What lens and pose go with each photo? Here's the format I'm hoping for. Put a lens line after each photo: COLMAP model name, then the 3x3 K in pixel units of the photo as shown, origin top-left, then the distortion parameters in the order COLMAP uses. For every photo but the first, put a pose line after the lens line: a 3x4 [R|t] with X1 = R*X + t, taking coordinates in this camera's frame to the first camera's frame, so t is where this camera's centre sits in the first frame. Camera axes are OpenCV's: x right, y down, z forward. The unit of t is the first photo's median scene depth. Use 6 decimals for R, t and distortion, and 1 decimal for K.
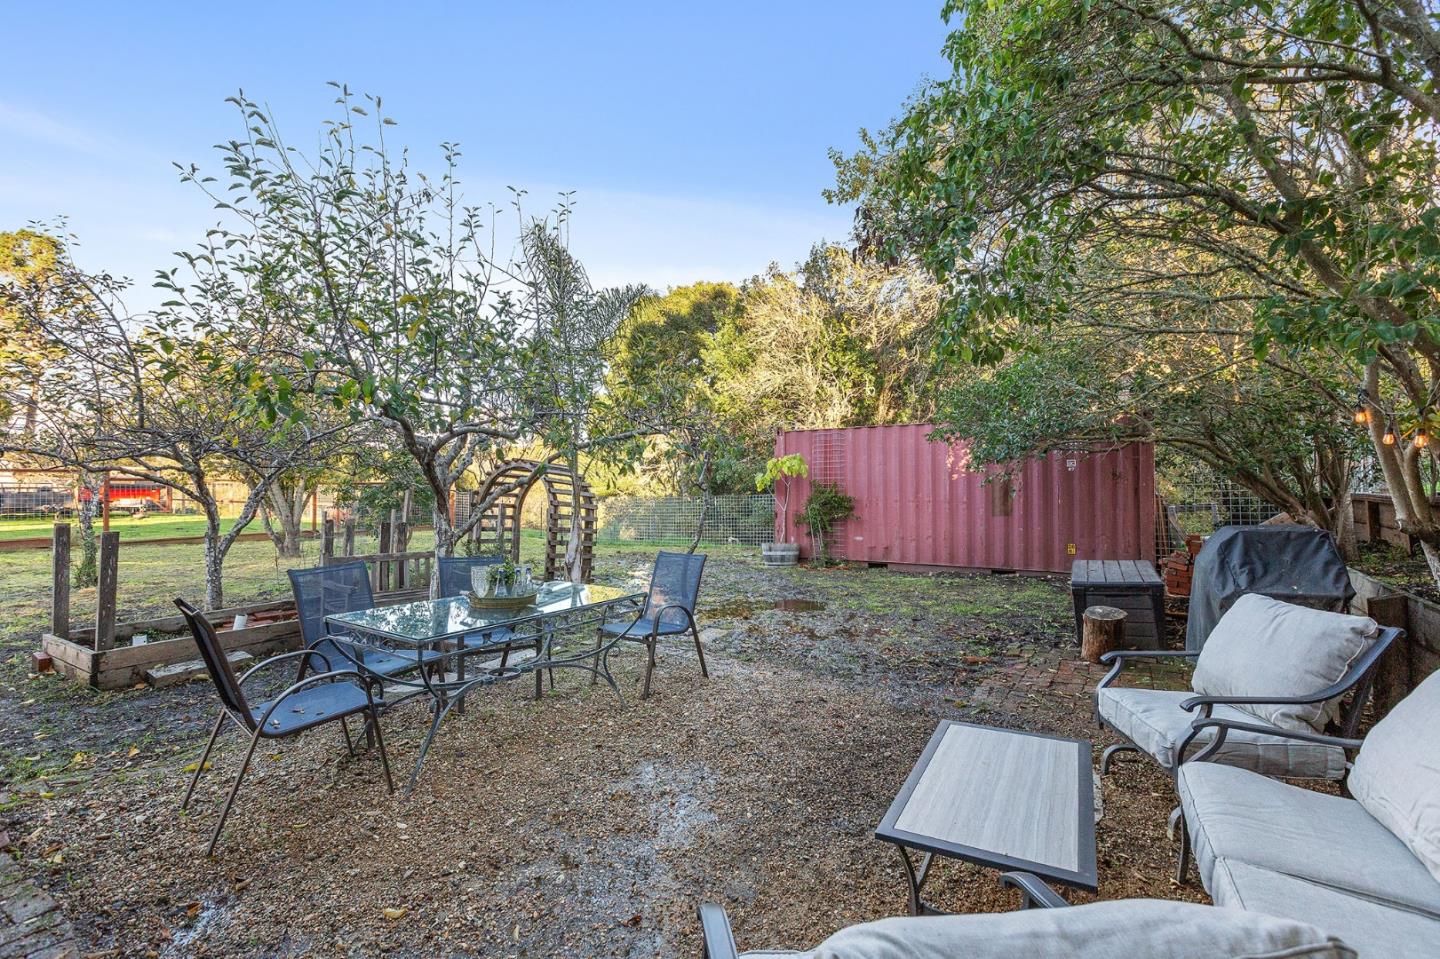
lens RADIAL K [[691.1, 0, 718.6], [0, 691.1, 488.7], [0, 0, 1]] dist [-0.004508, -0.000025]
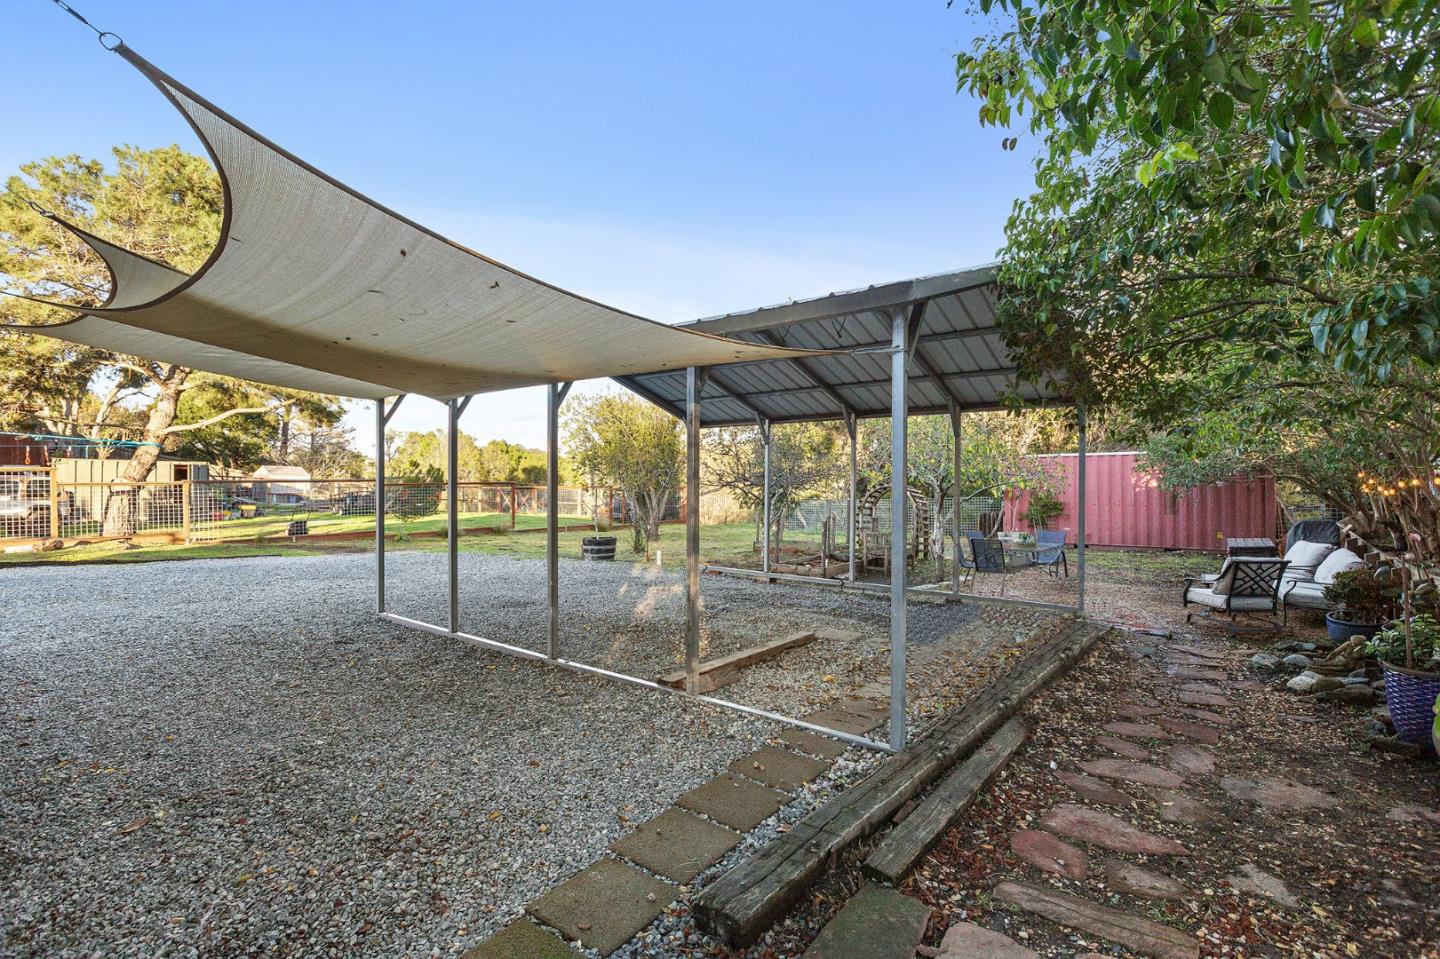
lens RADIAL K [[691.1, 0, 718.6], [0, 691.1, 488.7], [0, 0, 1]] dist [-0.004508, -0.000025]
pose [[0.992545, -0.004964, -0.121780, -0.415907], [0.005819, 0.999961, 0.006668, -0.034986], [0.121742, -0.007327, 0.992535, -0.678315]]
